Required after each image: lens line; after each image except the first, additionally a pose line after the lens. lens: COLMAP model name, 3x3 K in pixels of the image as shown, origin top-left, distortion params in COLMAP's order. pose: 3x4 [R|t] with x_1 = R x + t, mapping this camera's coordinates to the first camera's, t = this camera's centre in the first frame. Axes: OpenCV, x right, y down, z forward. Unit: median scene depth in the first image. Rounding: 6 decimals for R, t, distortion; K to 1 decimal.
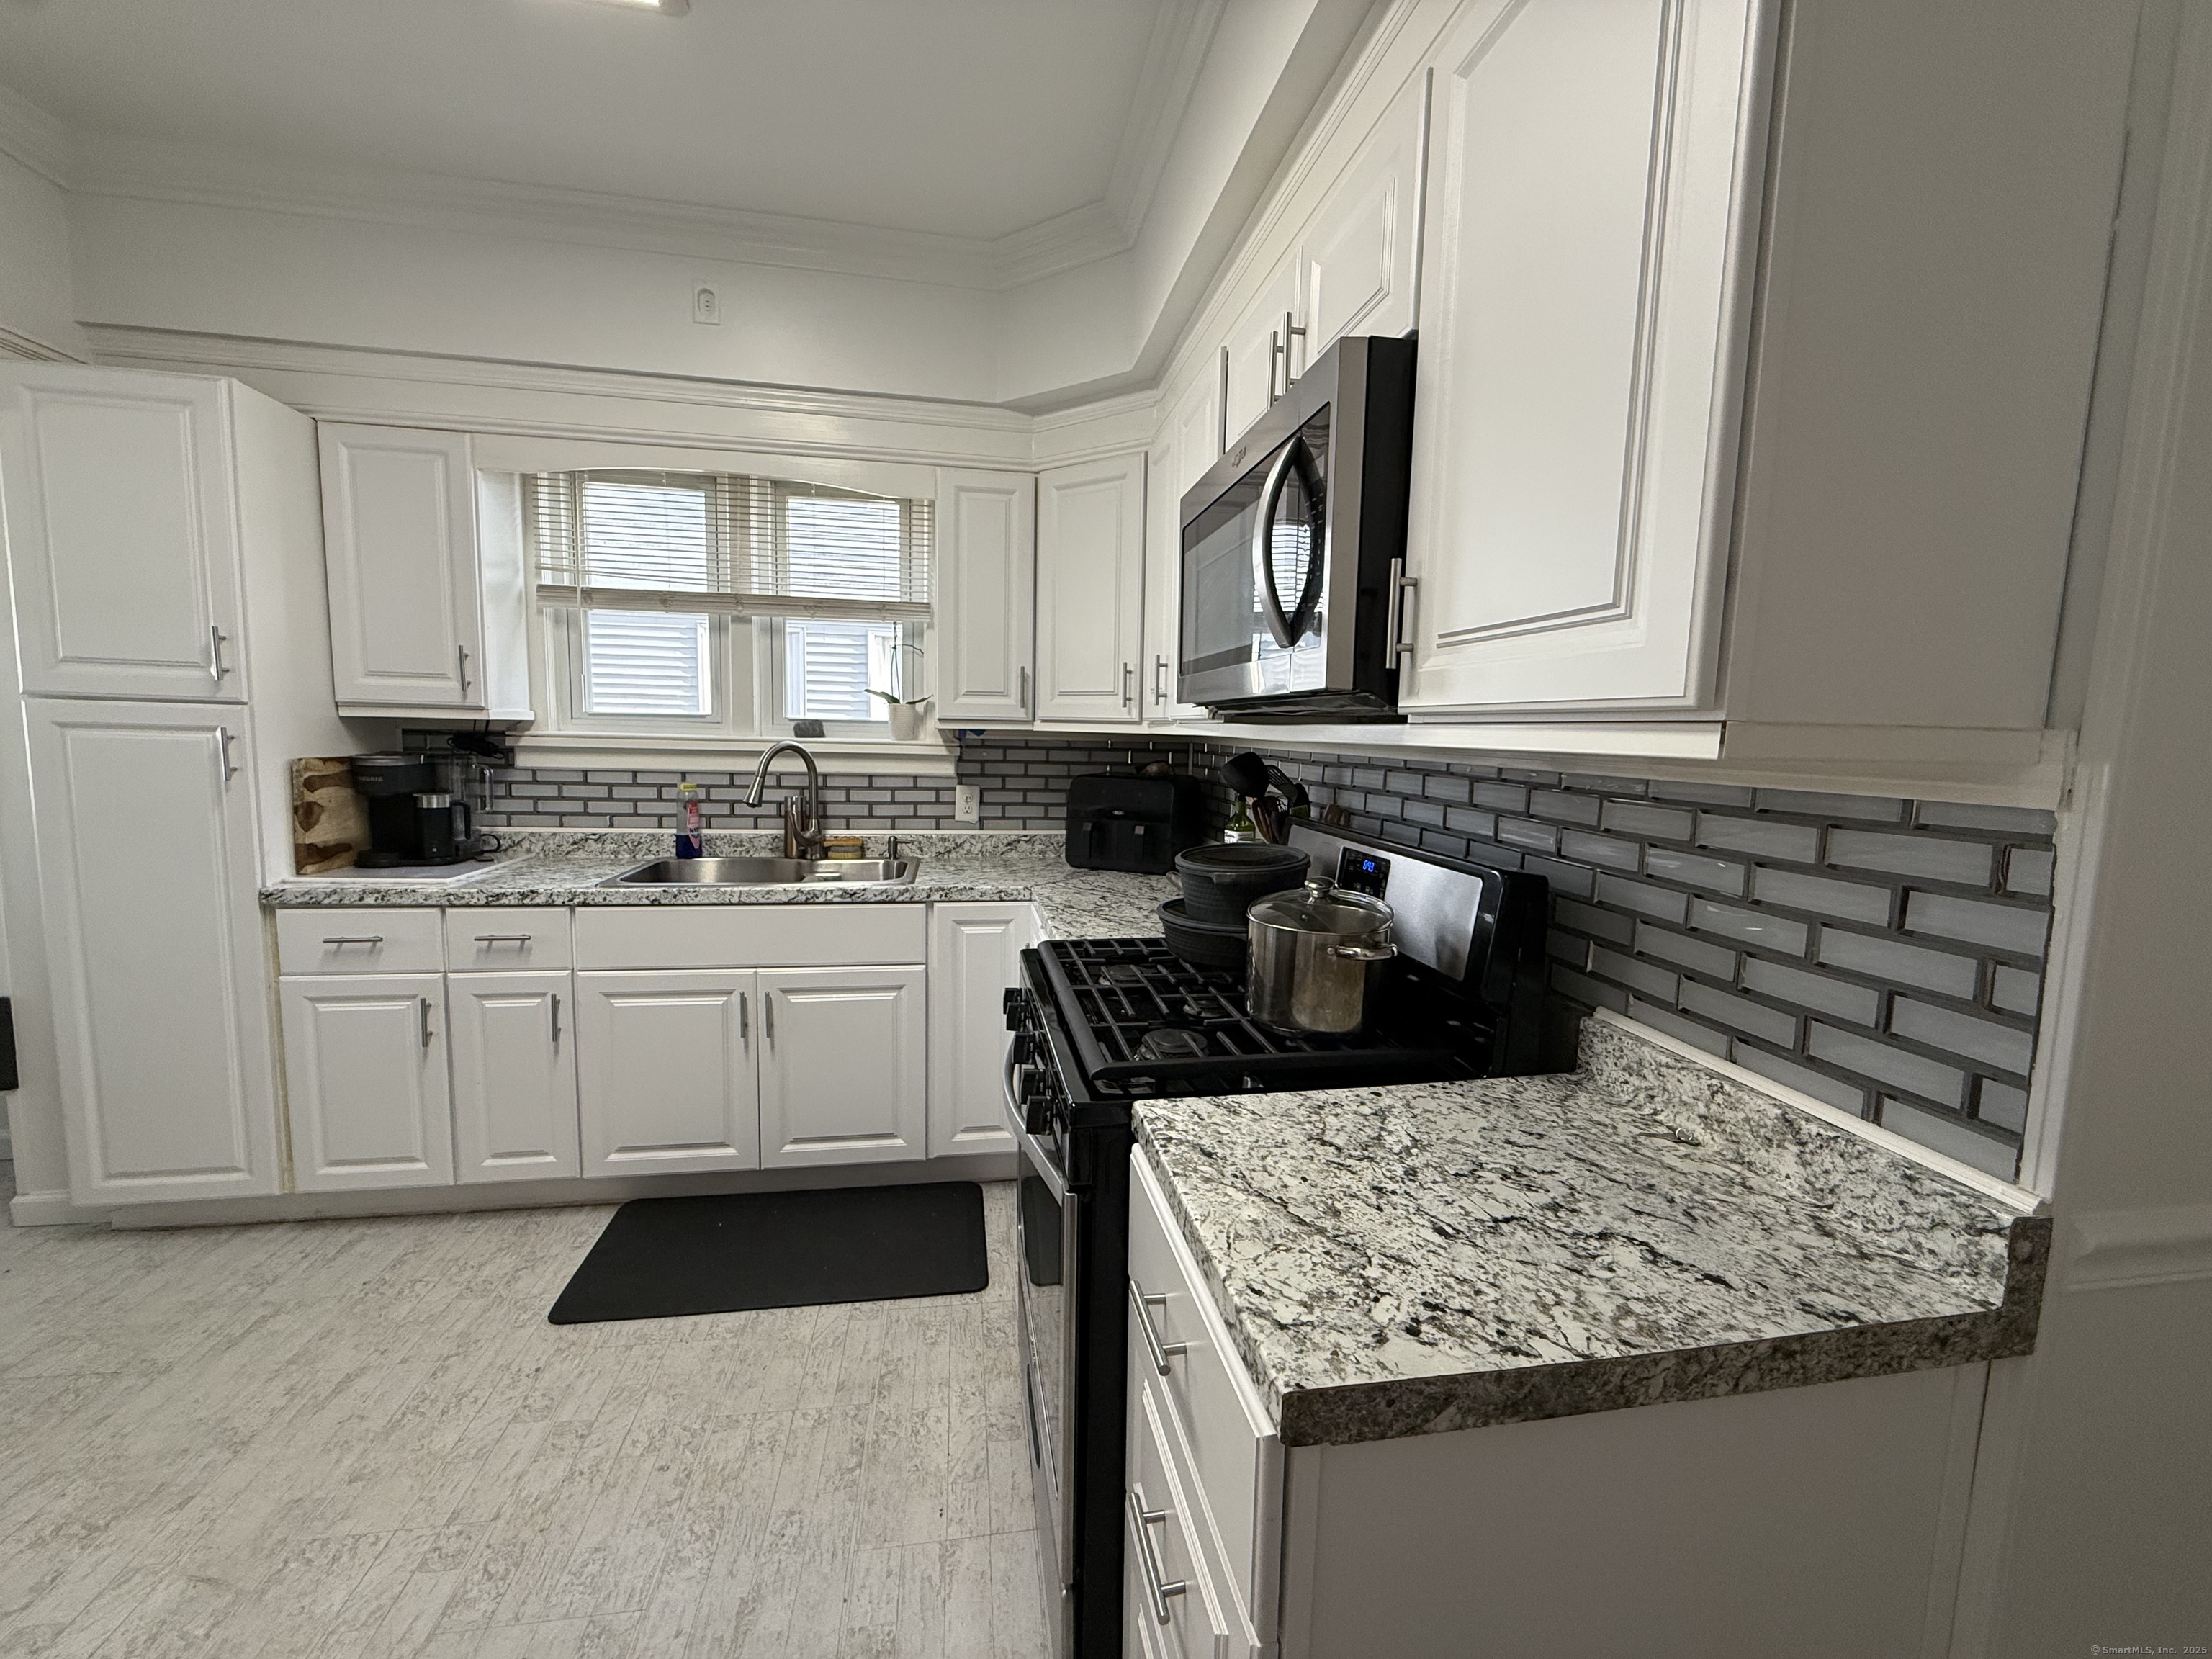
lens RADIAL K [[878.3, 0, 1101.3], [0, 878.3, 826.0], [0, 0, 1]] dist [-0.000151, -0.000384]
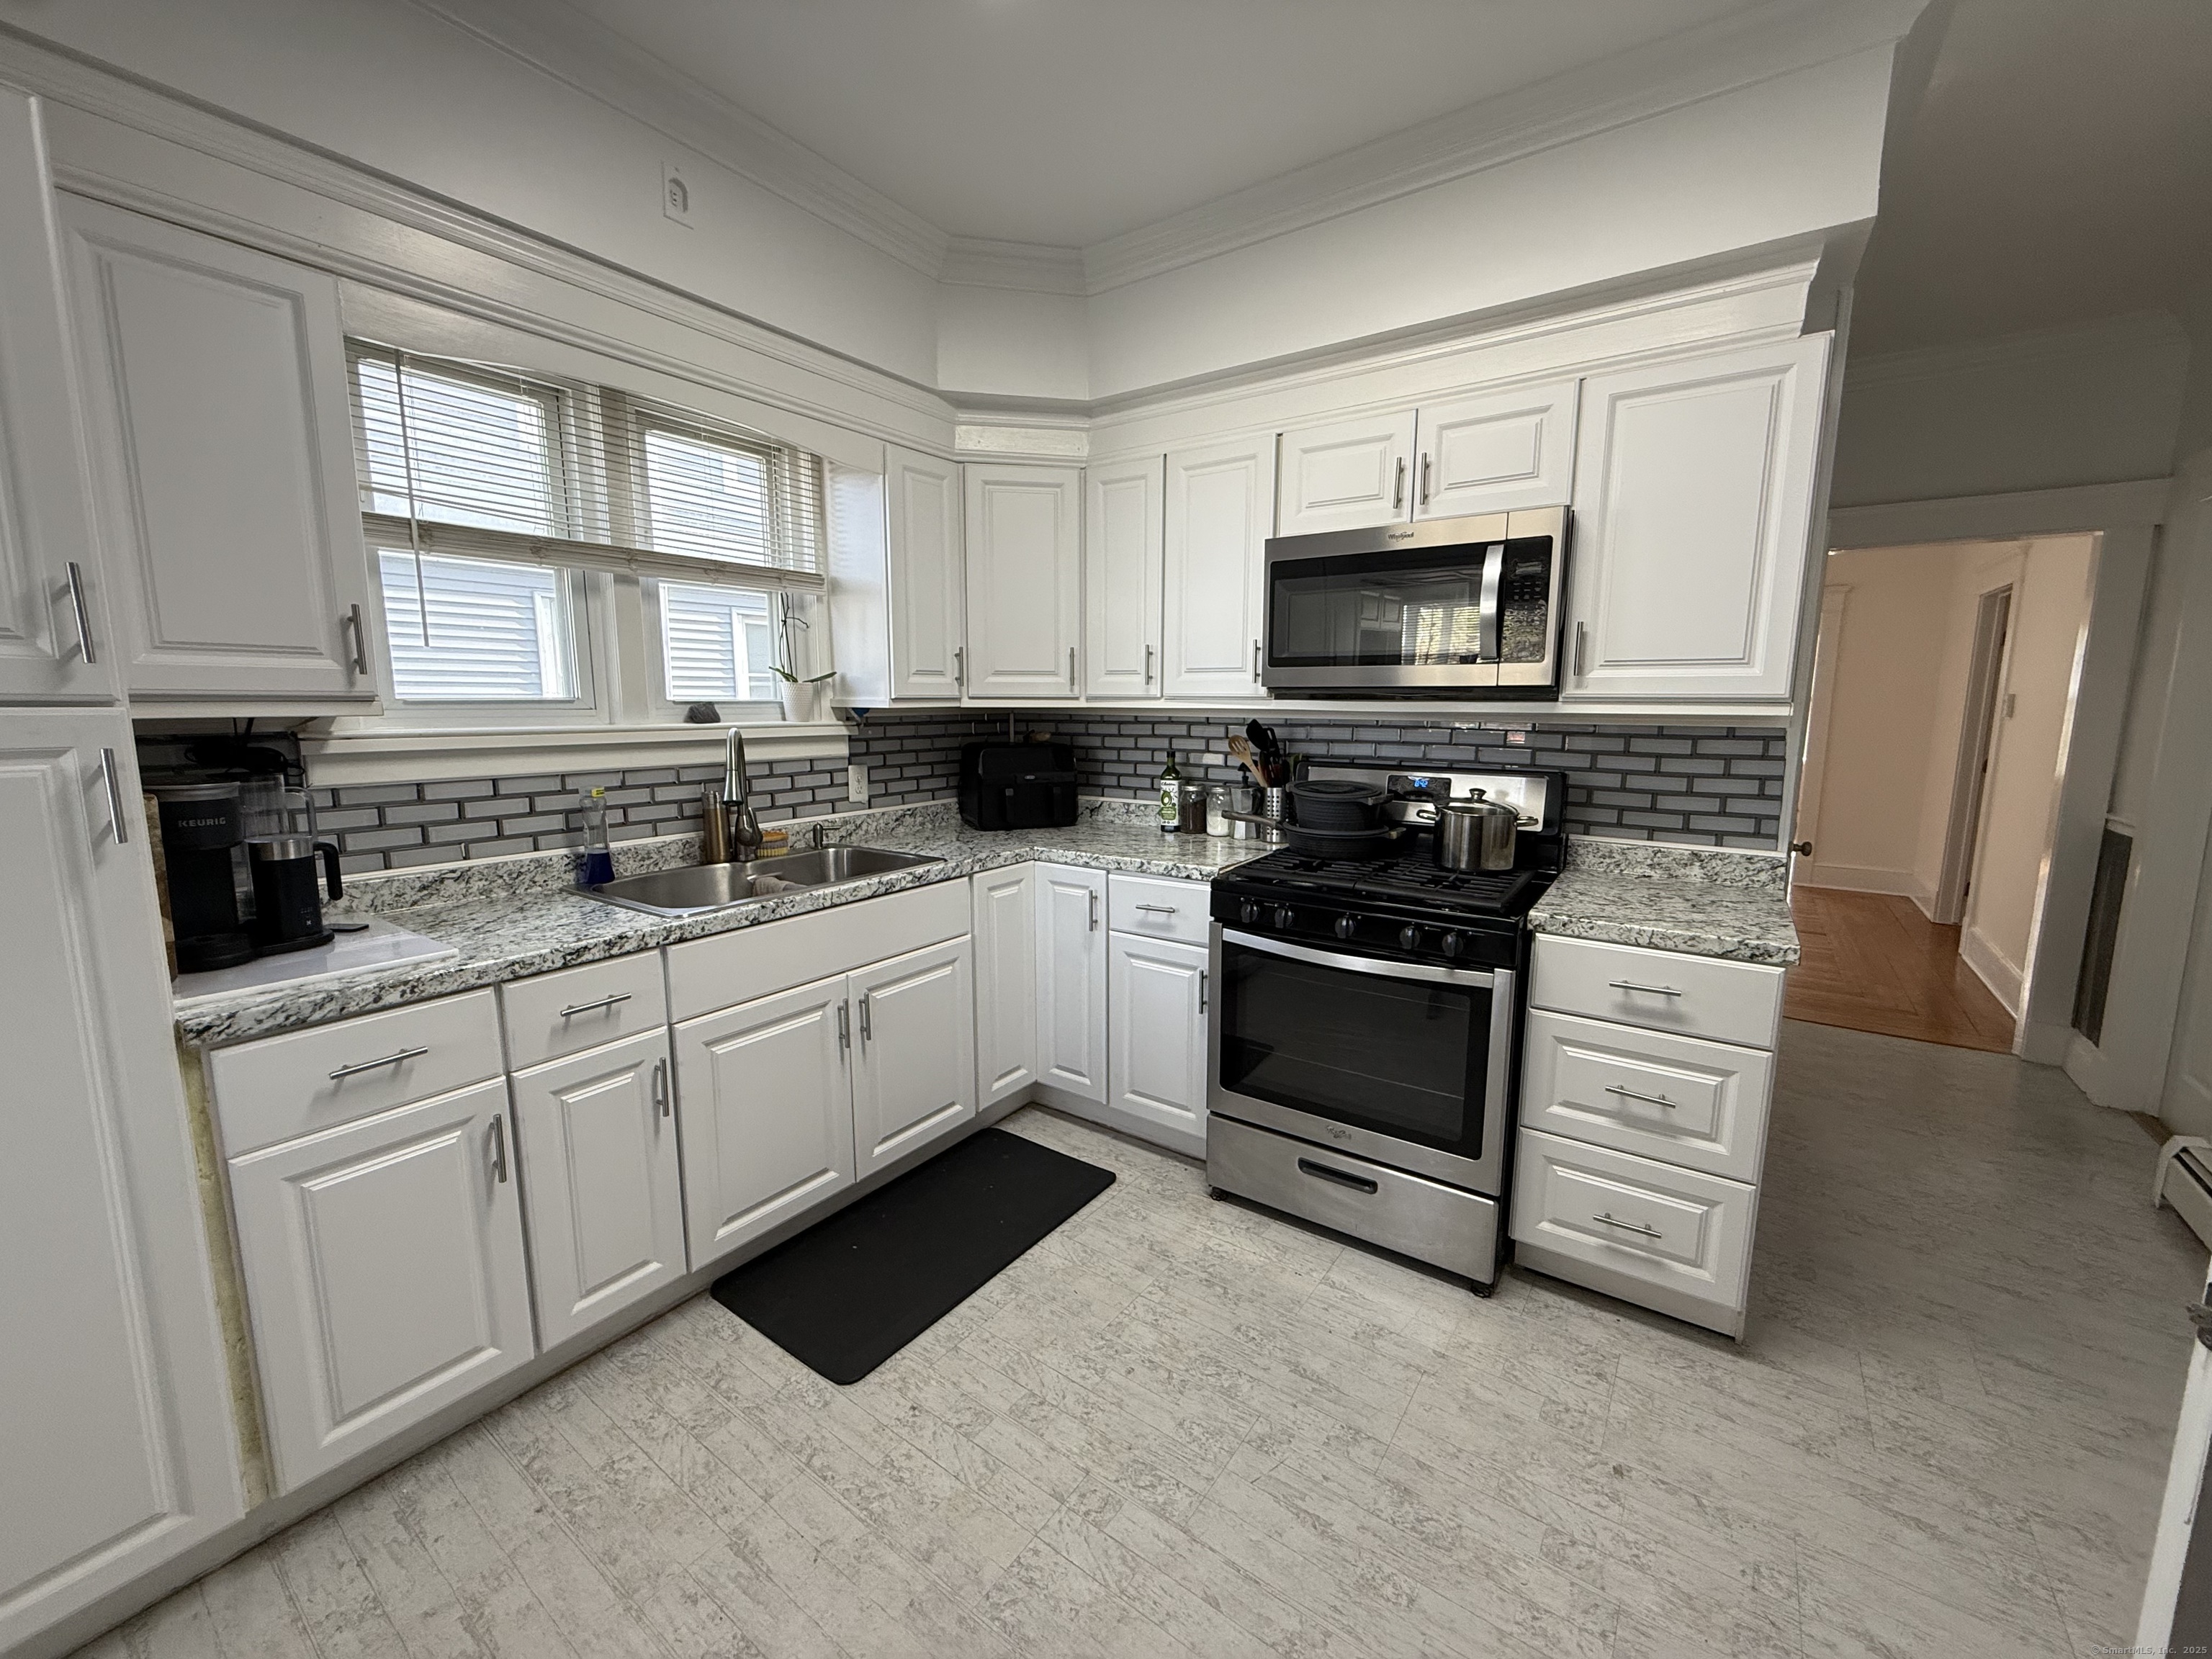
lens RADIAL K [[878.3, 0, 1100.2], [0, 878.3, 825.0], [0, 0, 1]] dist [-0.000151, -0.000384]
pose [[0.705472, -0.123731, 0.697854, -0.803333], [0.091621, 0.992302, 0.083317, -0.044848], [-0.702791, 0.005161, 0.711378, 0.139651]]
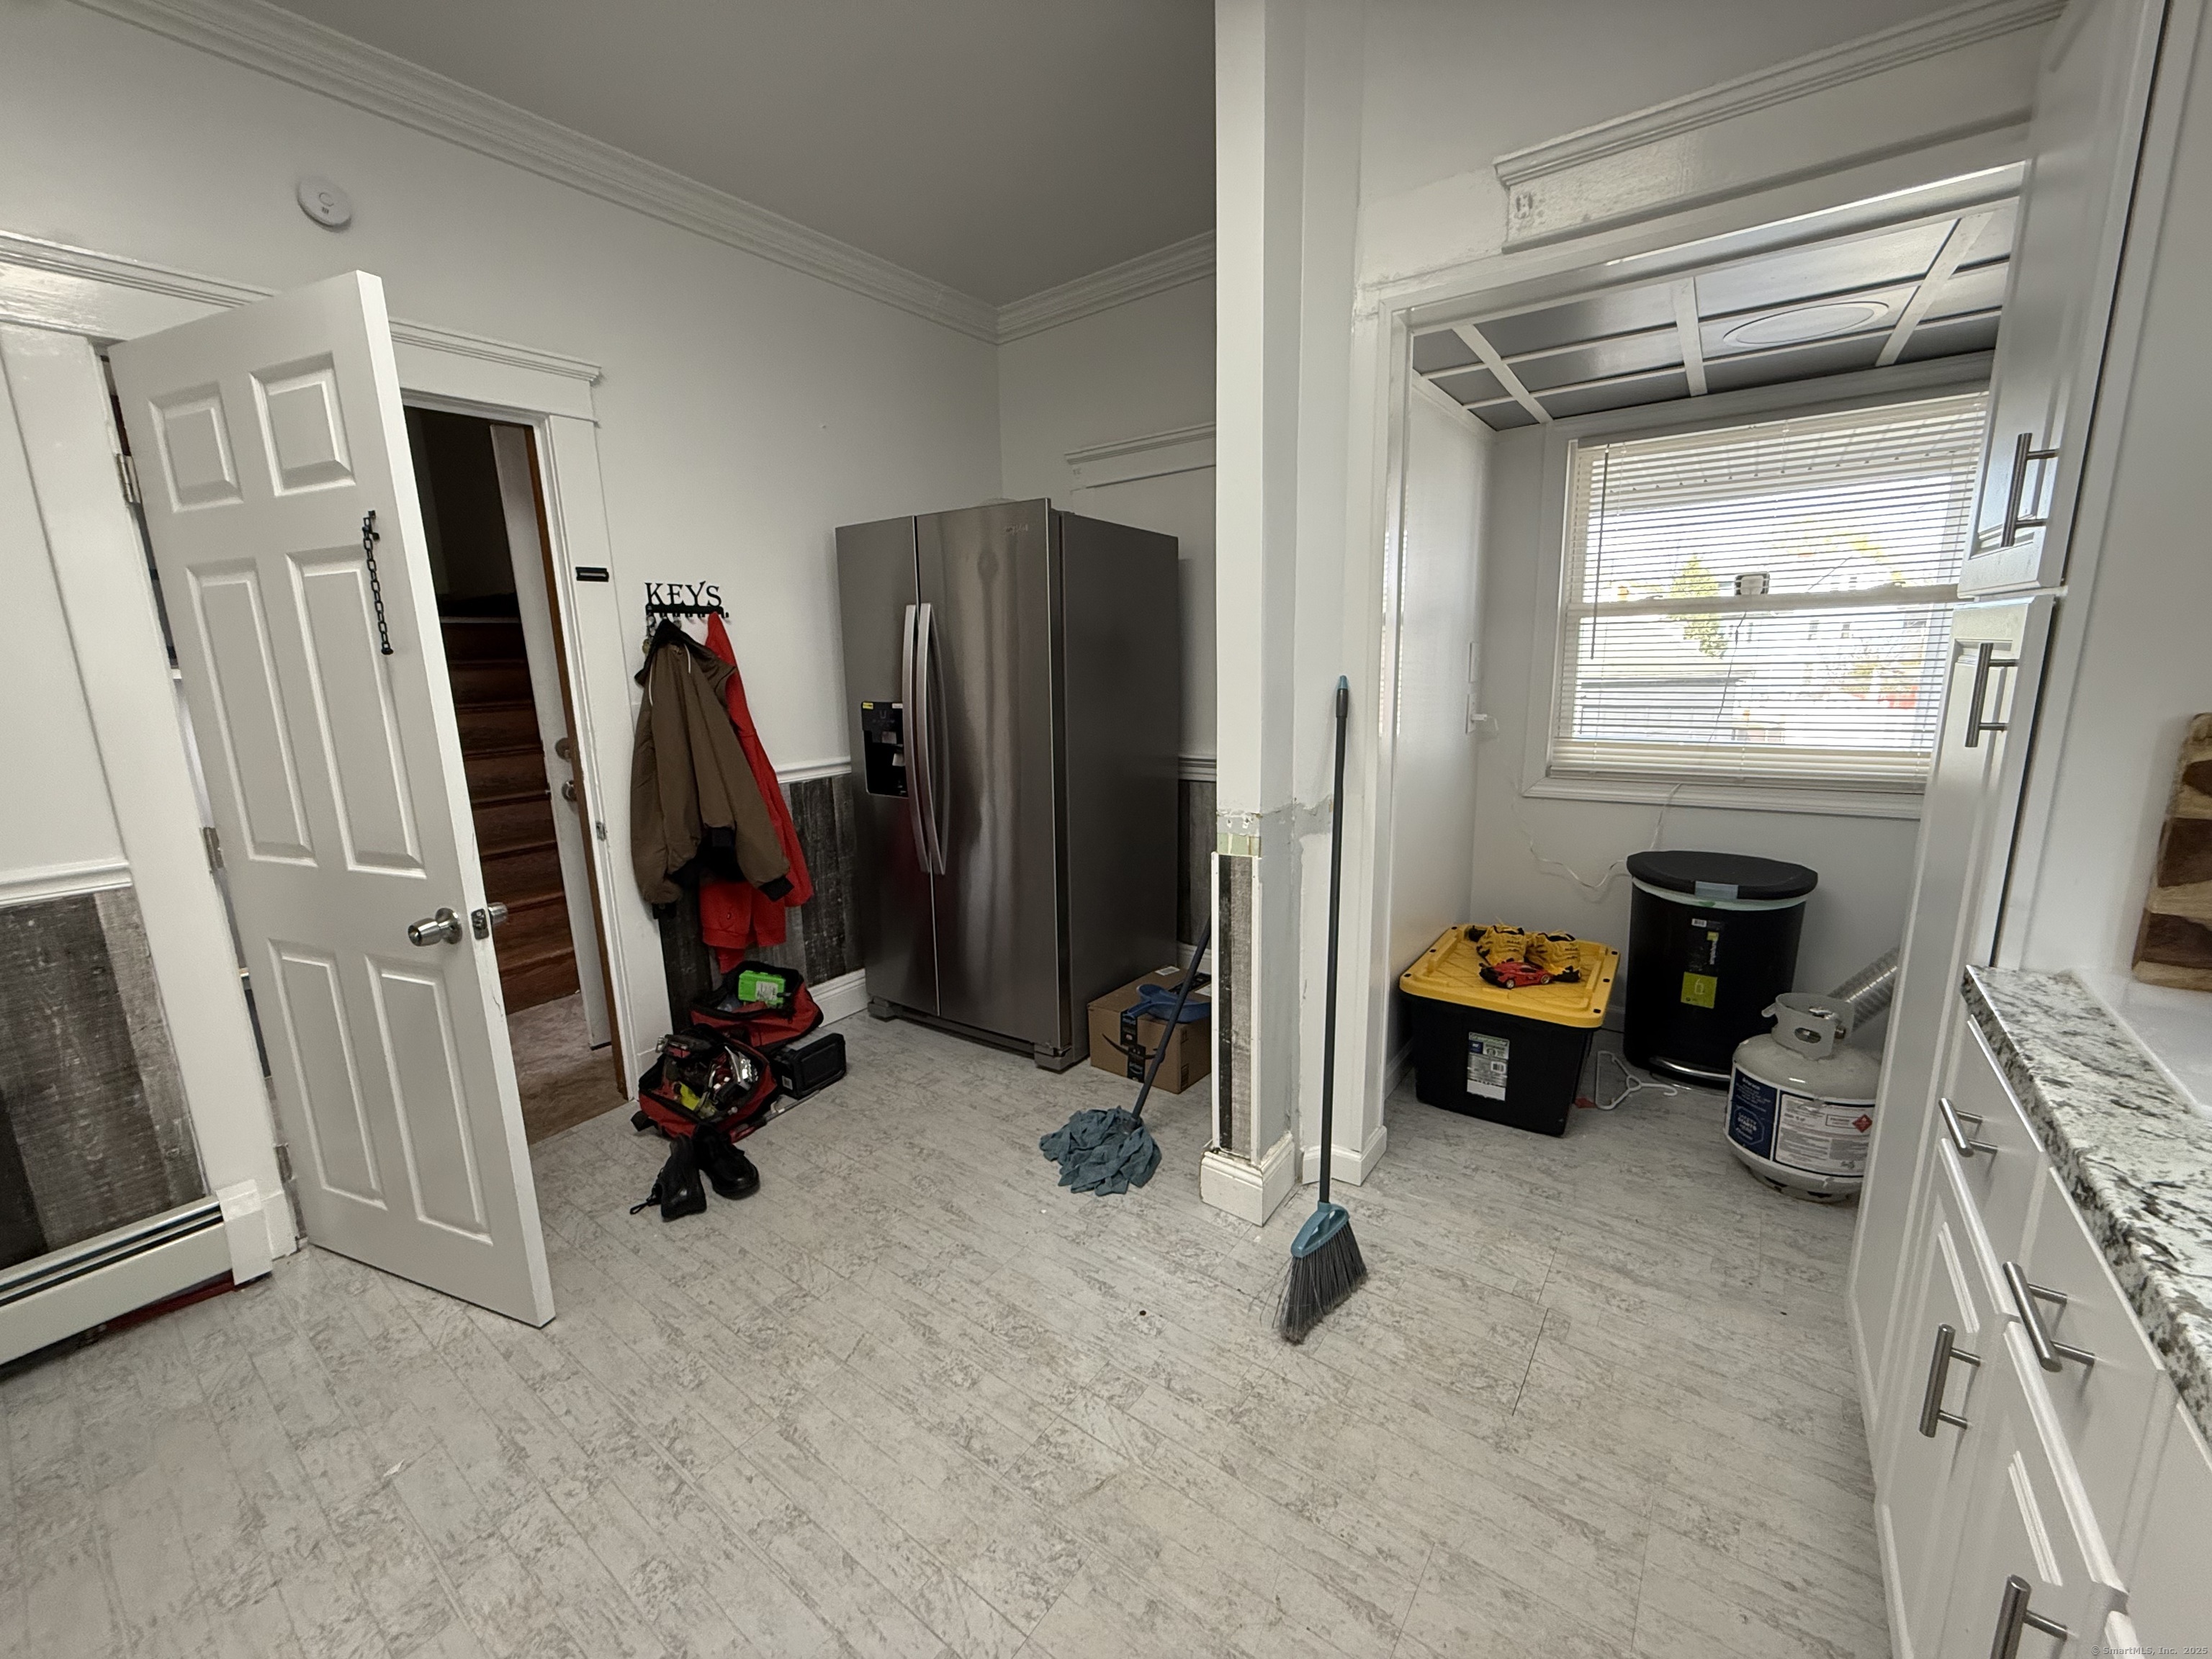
lens RADIAL K [[878.3, 0, 1096.2], [0, 878.3, 826.9], [0, 0, 1]] dist [-0.000151, -0.000384]
pose [[-0.720322, 0.126157, -0.682071, -0.227018], [-0.066358, 0.966278, 0.248803, -0.086340], [0.690459, 0.224479, -0.687660, 0.859247]]
